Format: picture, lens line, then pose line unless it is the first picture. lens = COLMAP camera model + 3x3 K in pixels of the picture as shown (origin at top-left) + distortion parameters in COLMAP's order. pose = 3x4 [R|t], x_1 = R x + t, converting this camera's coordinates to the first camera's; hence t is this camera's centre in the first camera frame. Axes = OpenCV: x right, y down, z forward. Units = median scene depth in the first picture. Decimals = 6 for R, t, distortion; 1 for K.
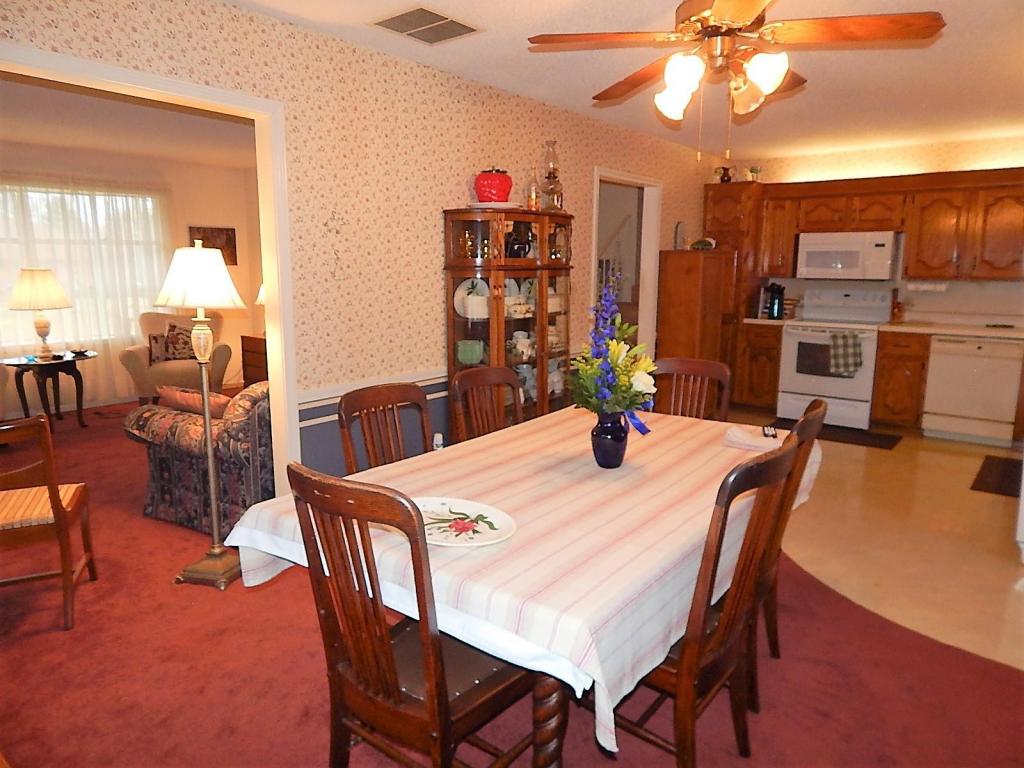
lens RADIAL K [[687.9, 0, 515.6], [0, 687.9, 377.3], [0, 0, 1]] dist [0.024834, -0.011671]
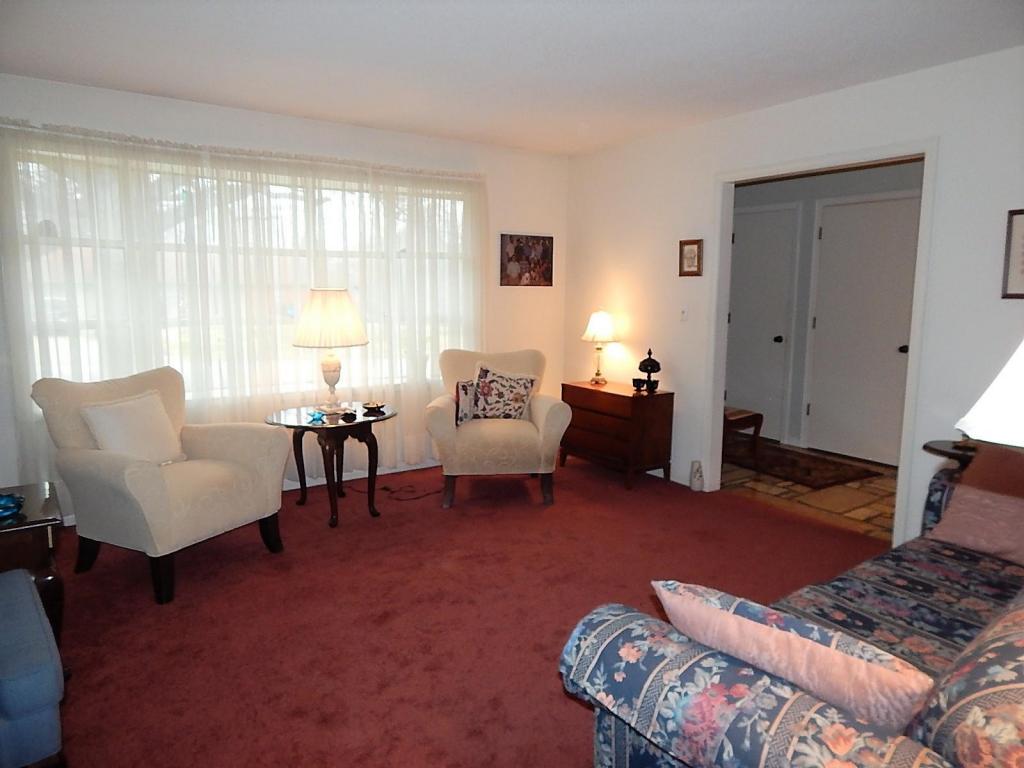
lens RADIAL K [[687.9, 0, 518.9], [0, 687.9, 376.9], [0, 0, 1]] dist [0.024834, -0.011671]
pose [[0.962095, 0.034901, -0.270473, -0.276272], [-0.044251, 0.998612, -0.028547, -0.049917], [0.269101, 0.039434, 0.962304, 0.335610]]
